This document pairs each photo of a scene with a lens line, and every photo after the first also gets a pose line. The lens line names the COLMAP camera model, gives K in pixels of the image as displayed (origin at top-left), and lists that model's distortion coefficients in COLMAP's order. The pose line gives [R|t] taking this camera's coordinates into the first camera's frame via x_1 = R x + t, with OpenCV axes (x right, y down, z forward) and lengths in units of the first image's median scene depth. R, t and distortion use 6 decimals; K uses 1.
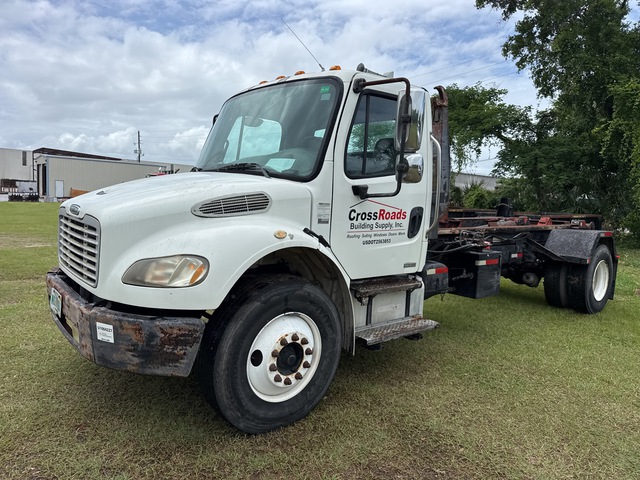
lens RADIAL K [[422.4, 0, 320.0], [0, 422.4, 240.0], [0, 0, 1]] dist [0.140132, -0.000202]
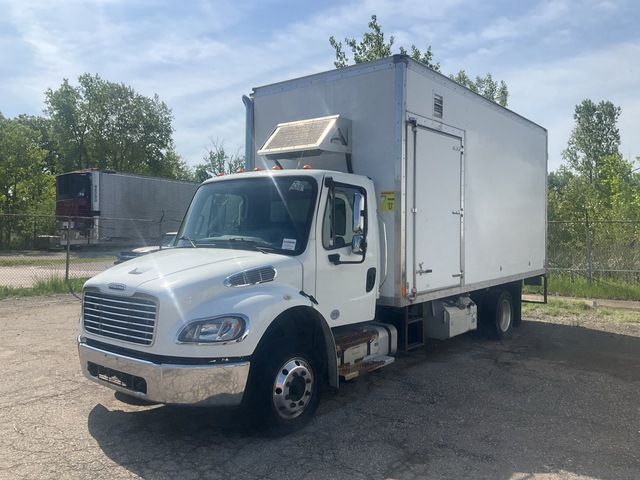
lens RADIAL K [[540.3, 0, 320.0], [0, 540.3, 240.0], [0, 0, 1]] dist [0.002364, 0.000159]
pose [[0.975627, -0.043524, 0.215075, -0.323190], [0.063573, 0.994161, -0.087197, -0.034351], [-0.210023, 0.098744, 0.972697, -0.660636]]
